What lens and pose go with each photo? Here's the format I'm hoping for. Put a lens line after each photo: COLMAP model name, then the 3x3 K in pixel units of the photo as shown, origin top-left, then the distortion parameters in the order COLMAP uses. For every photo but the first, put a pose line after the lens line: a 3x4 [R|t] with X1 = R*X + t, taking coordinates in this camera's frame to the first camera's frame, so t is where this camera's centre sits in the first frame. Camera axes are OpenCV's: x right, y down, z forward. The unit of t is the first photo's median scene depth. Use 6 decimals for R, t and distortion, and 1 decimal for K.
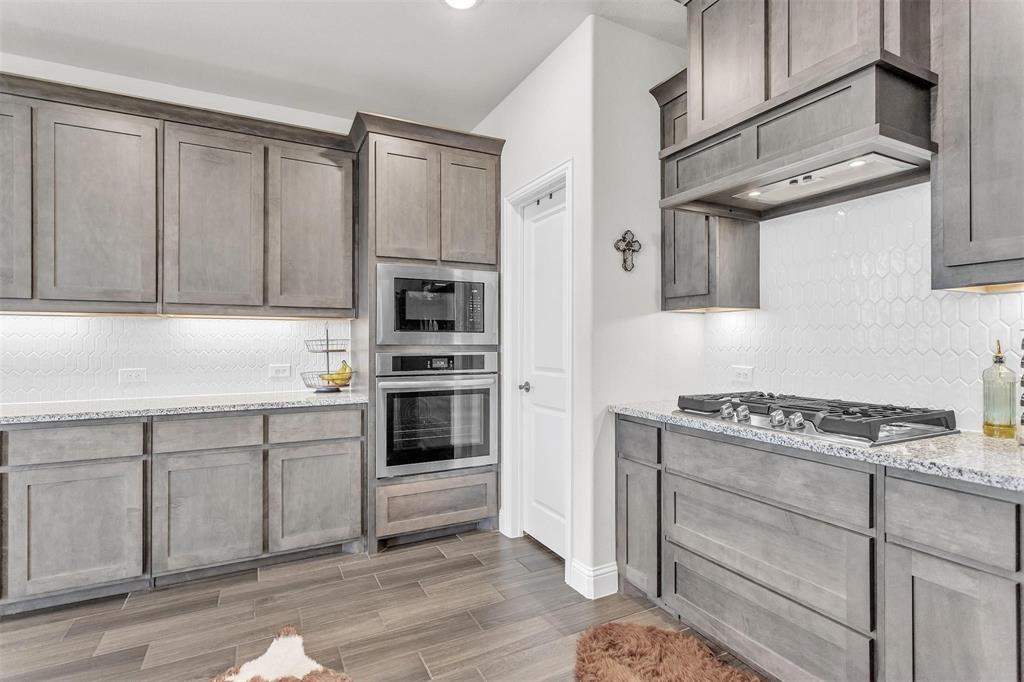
lens RADIAL K [[496.0, 0, 514.6], [0, 496.0, 340.8], [0, 0, 1]] dist [0.009379, -0.002679]
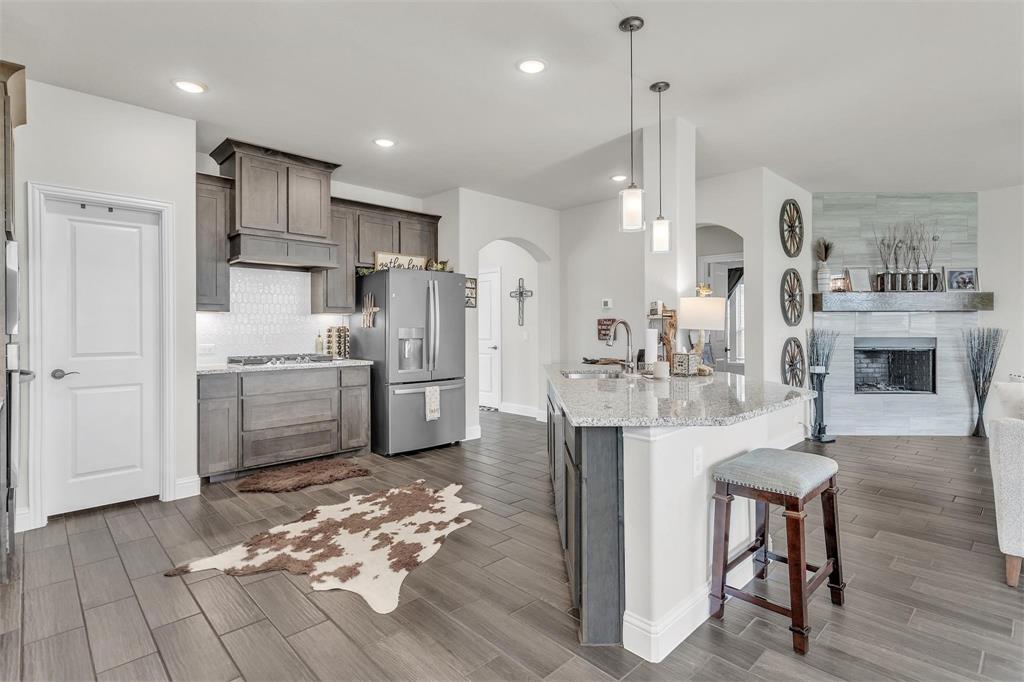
lens RADIAL K [[496.0, 0, 511.8], [0, 496.0, 332.1], [0, 0, 1]] dist [0.009379, -0.002679]
pose [[-0.296584, -0.003924, 0.954999, -1.349086], [0.004574, 0.999974, 0.005529, 0.002898], [-0.954996, 0.006008, -0.296558, 0.426462]]
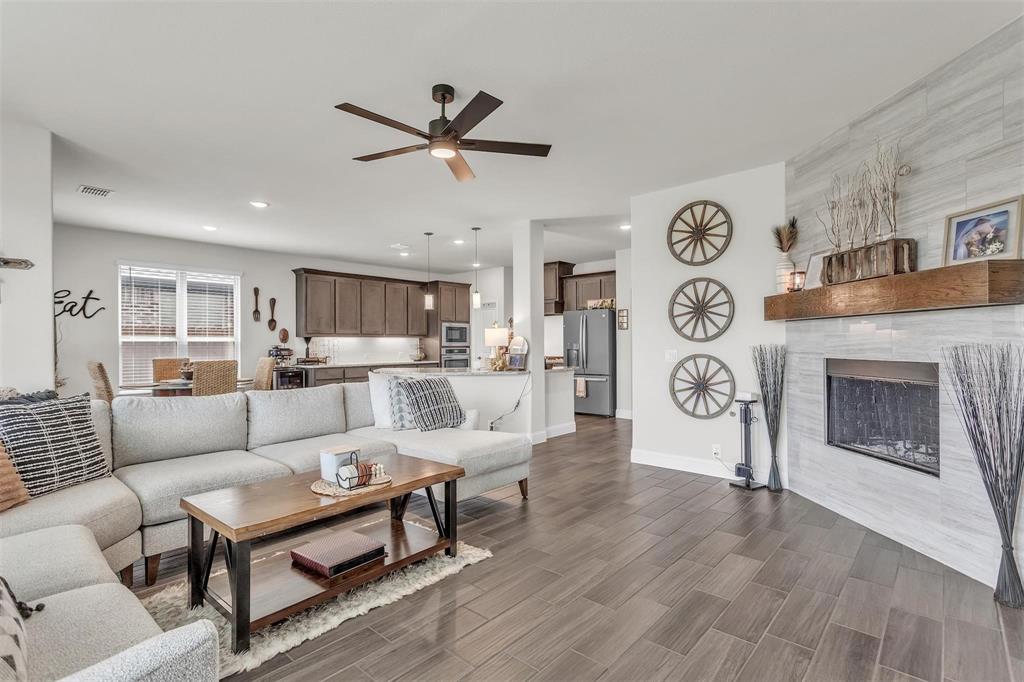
lens RADIAL K [[496.0, 0, 510.8], [0, 496.0, 343.7], [0, 0, 1]] dist [0.009379, -0.002679]
pose [[0.932968, -0.001333, 0.359957, -1.077821], [0.002669, 0.999991, -0.003214, 0.005563], [-0.359950, 0.003959, 0.932963, -2.428953]]
